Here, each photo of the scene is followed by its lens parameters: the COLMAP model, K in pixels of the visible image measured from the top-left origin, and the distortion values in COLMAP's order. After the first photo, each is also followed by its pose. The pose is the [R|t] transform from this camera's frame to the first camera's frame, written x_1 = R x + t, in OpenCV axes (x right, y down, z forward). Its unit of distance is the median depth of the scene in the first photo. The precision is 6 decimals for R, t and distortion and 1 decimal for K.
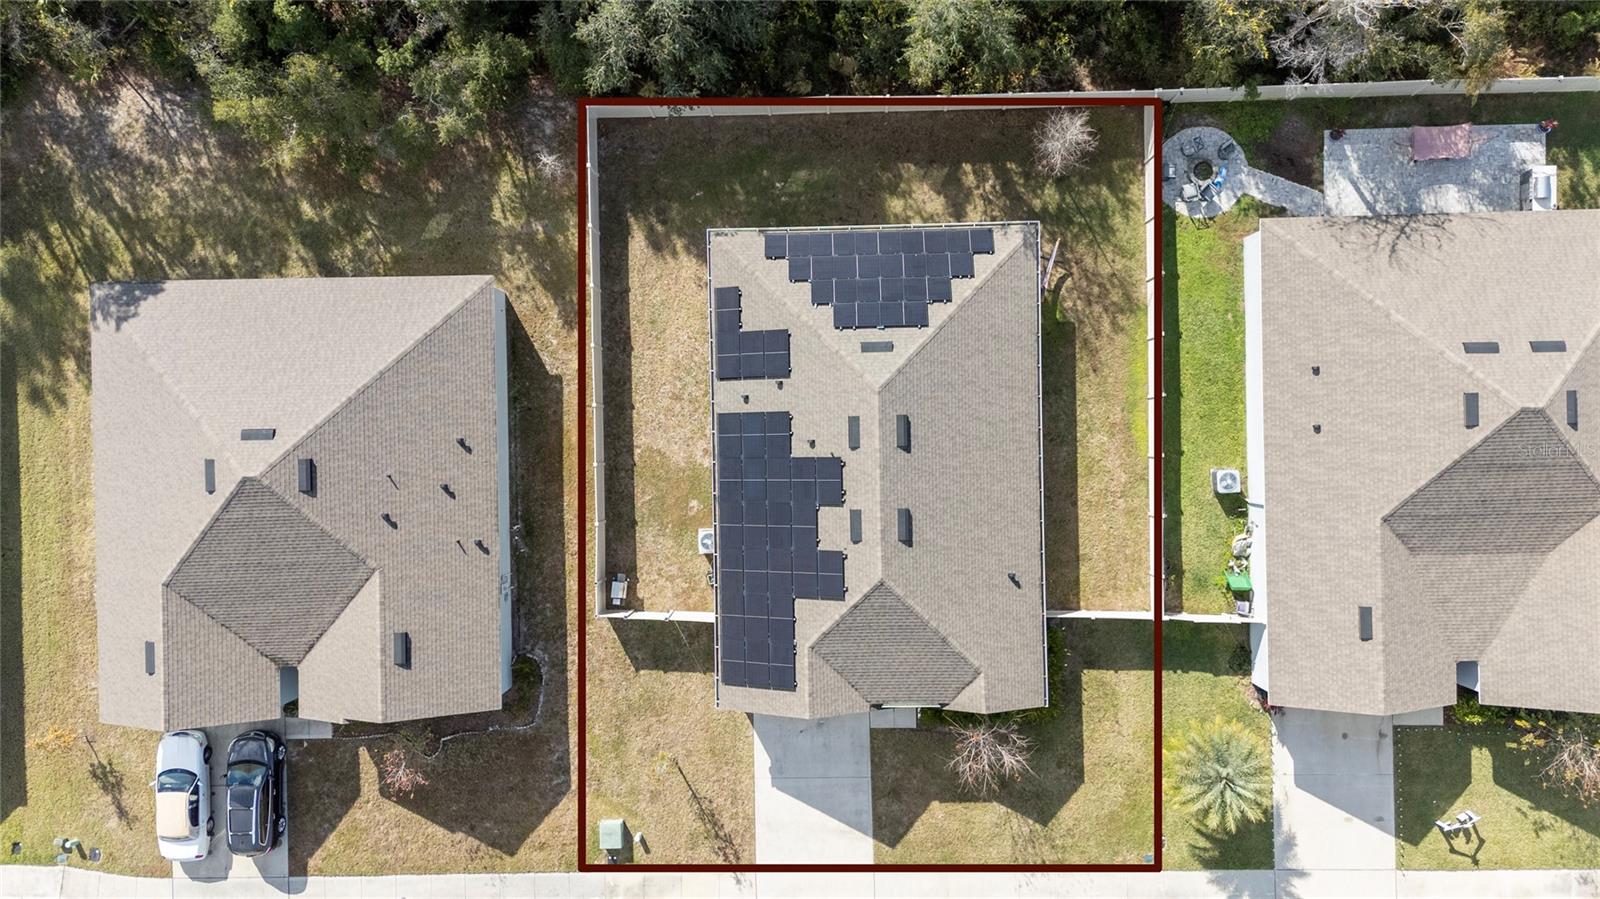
lens RADIAL K [[1169.1, 0, 807.1], [0, 1169.1, 447.1], [0, 0, 1]] dist [0.063270, -0.051148]
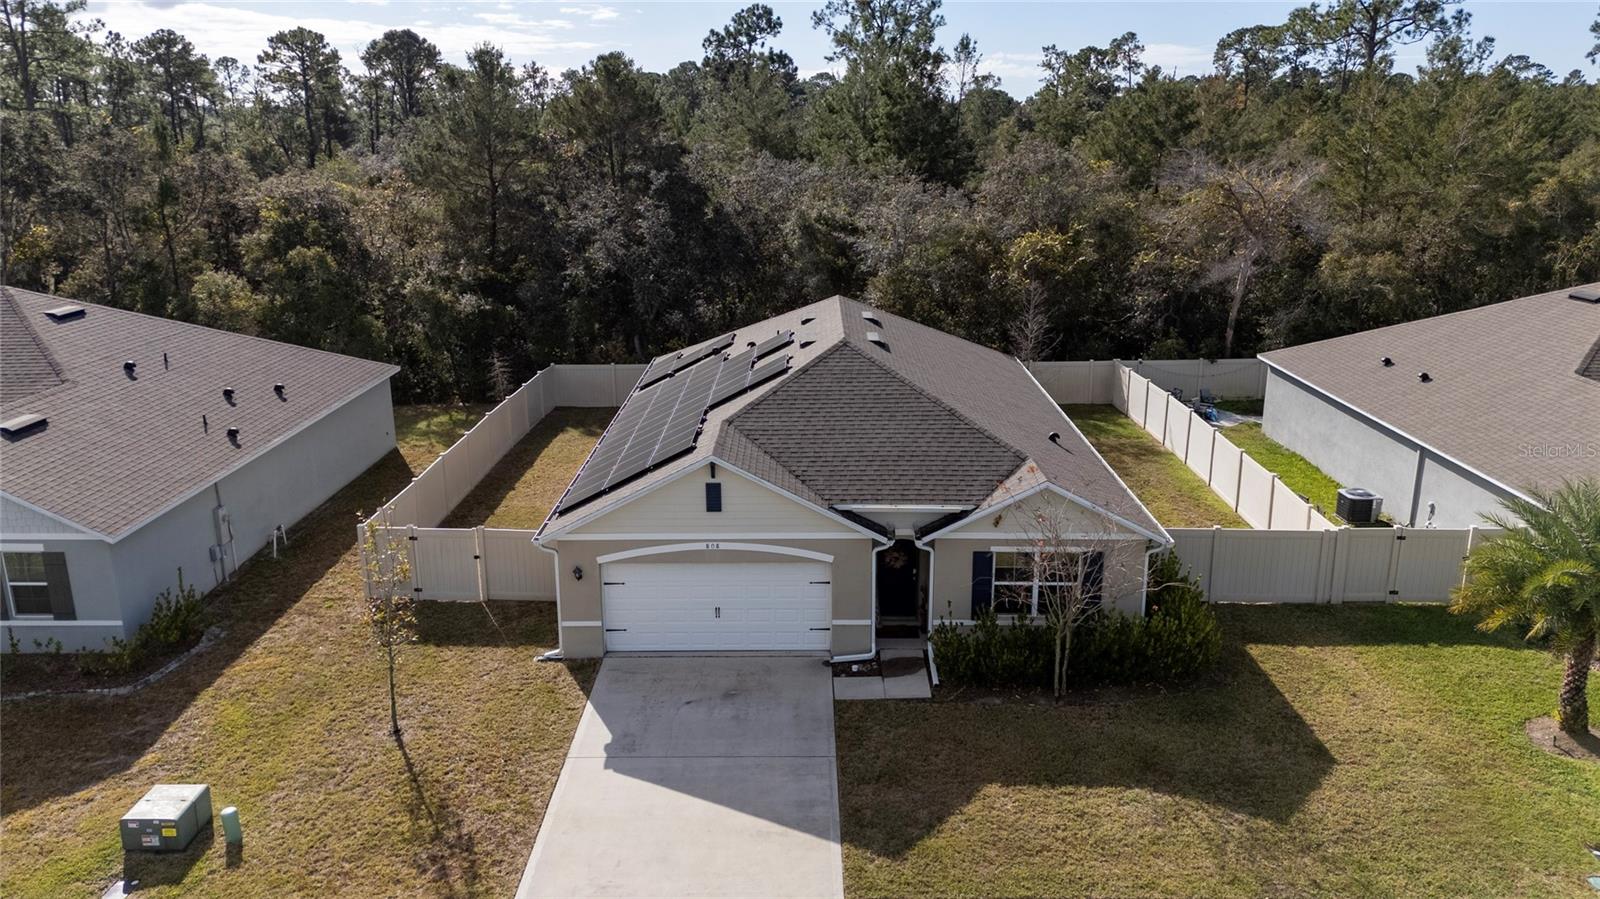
lens RADIAL K [[1169.1, 0, 804.5], [0, 1169.1, 451.6], [0, 0, 1]] dist [0.063270, -0.051148]
pose [[0.999613, 0.020345, -0.018994, 0.048547], [-0.023798, 0.270842, -0.962330, 0.666743], [-0.014435, 0.962409, 0.271222, 0.774702]]
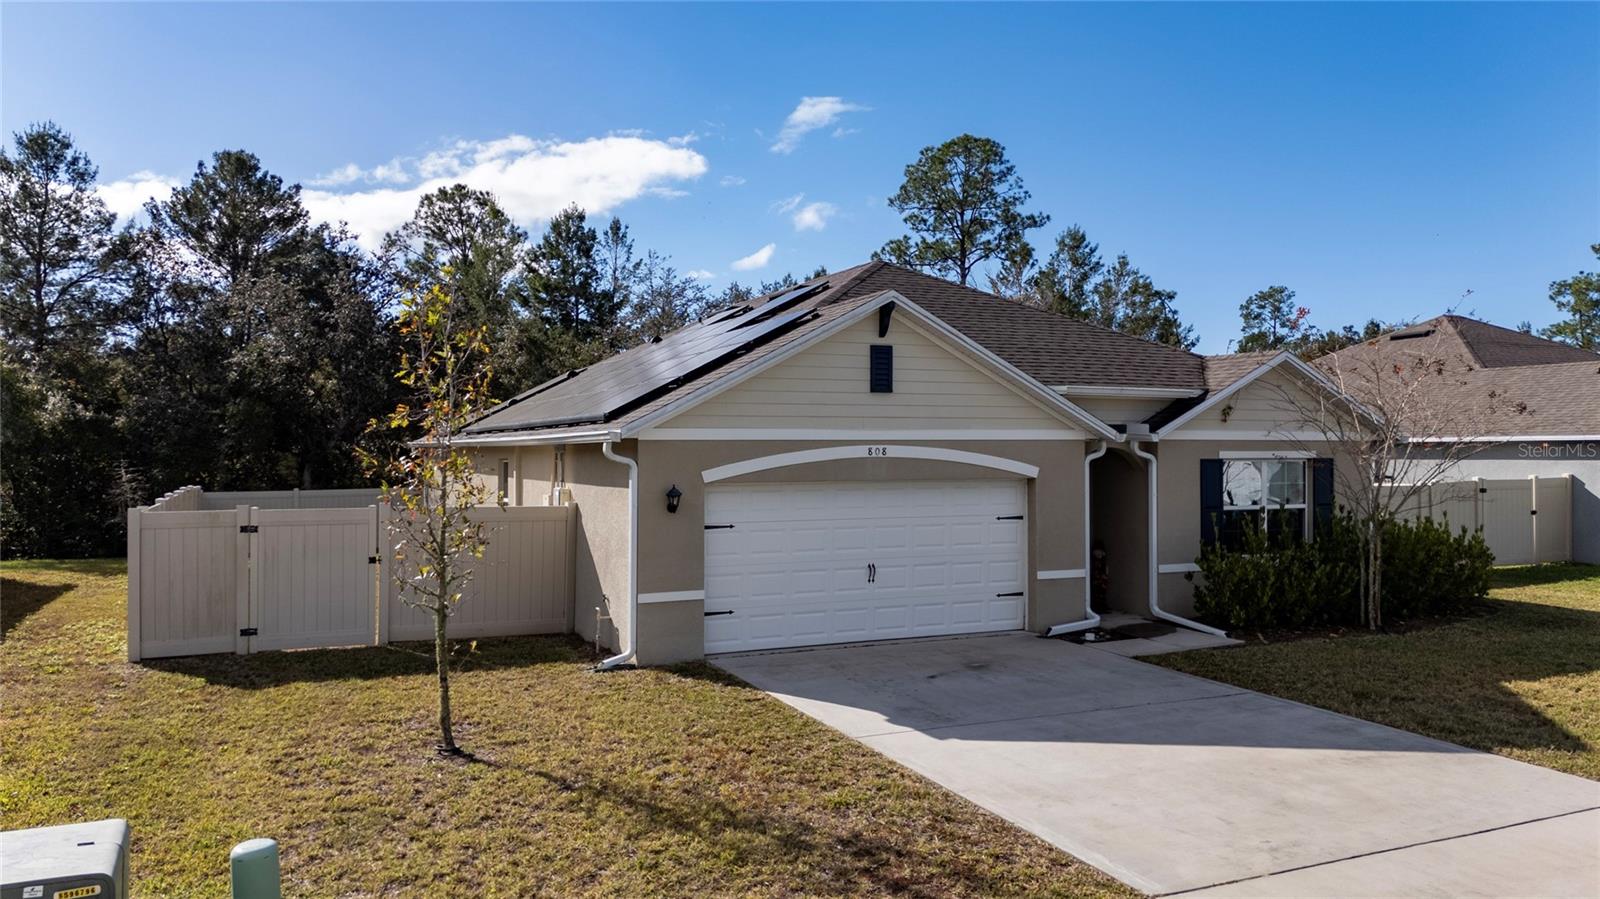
lens RADIAL K [[1169.1, 0, 805.1], [0, 1169.1, 457.9], [0, 0, 1]] dist [0.063270, -0.051148]
pose [[0.912807, 0.014154, 0.408145, -0.142054], [0.408169, 0.001331, -0.912906, 0.476347], [-0.013464, 0.999899, -0.004563, 0.951203]]
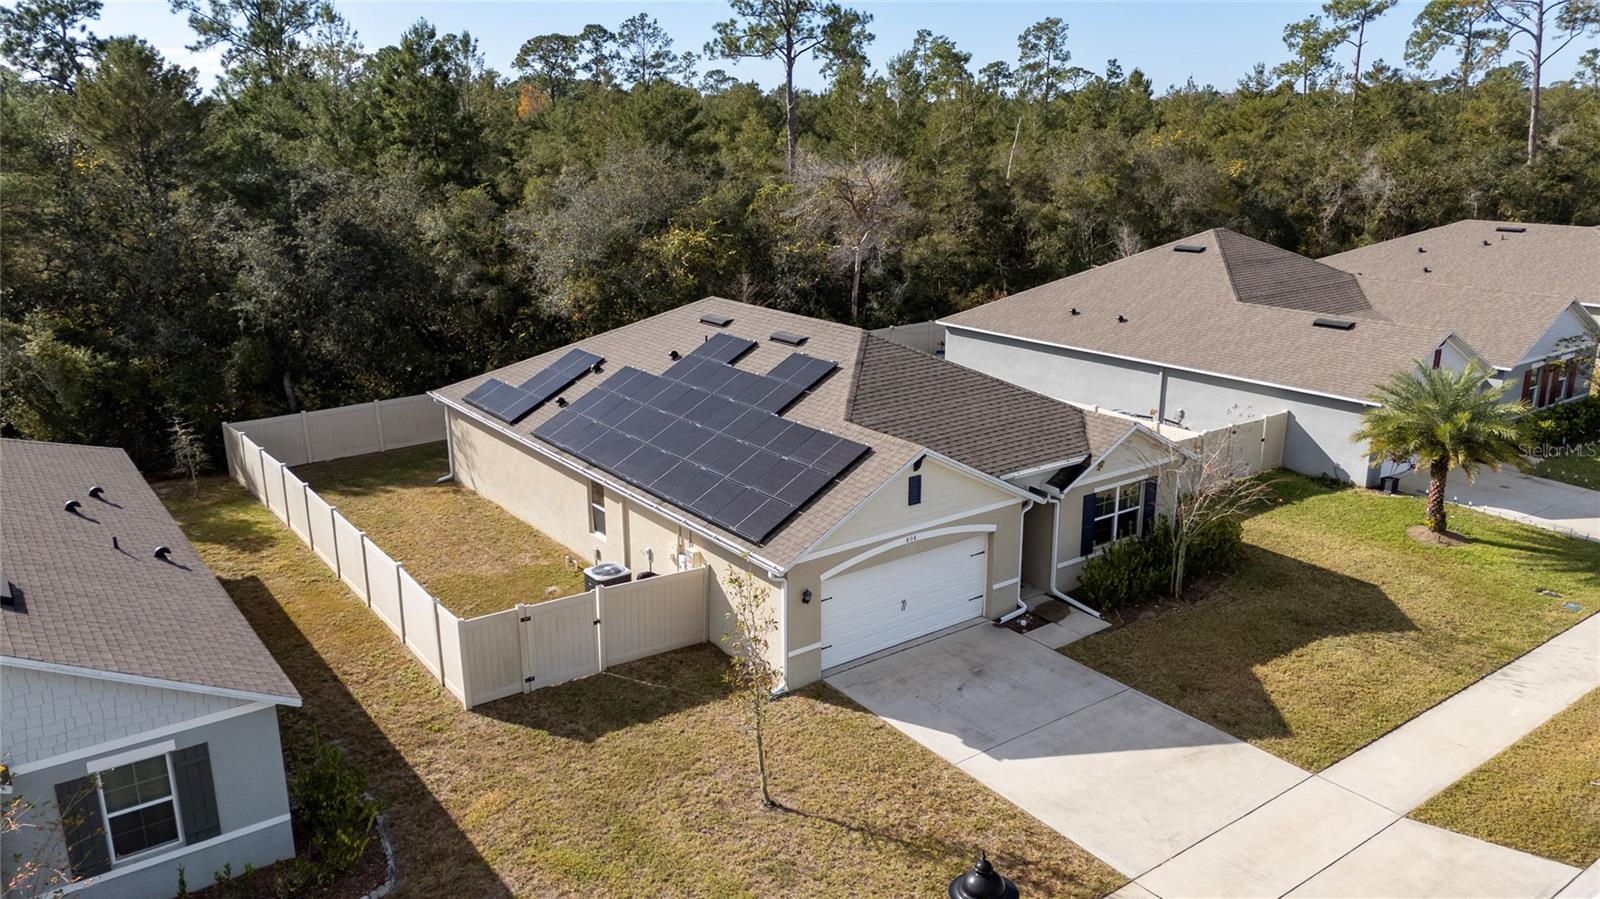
lens RADIAL K [[1169.1, 0, 803.2], [0, 1169.1, 445.1], [0, 0, 1]] dist [0.063270, -0.051148]
pose [[0.813919, -0.144008, 0.562848, -0.312879], [0.580933, 0.213876, -0.785350, 0.560924], [-0.007283, 0.966188, 0.257737, 0.780156]]
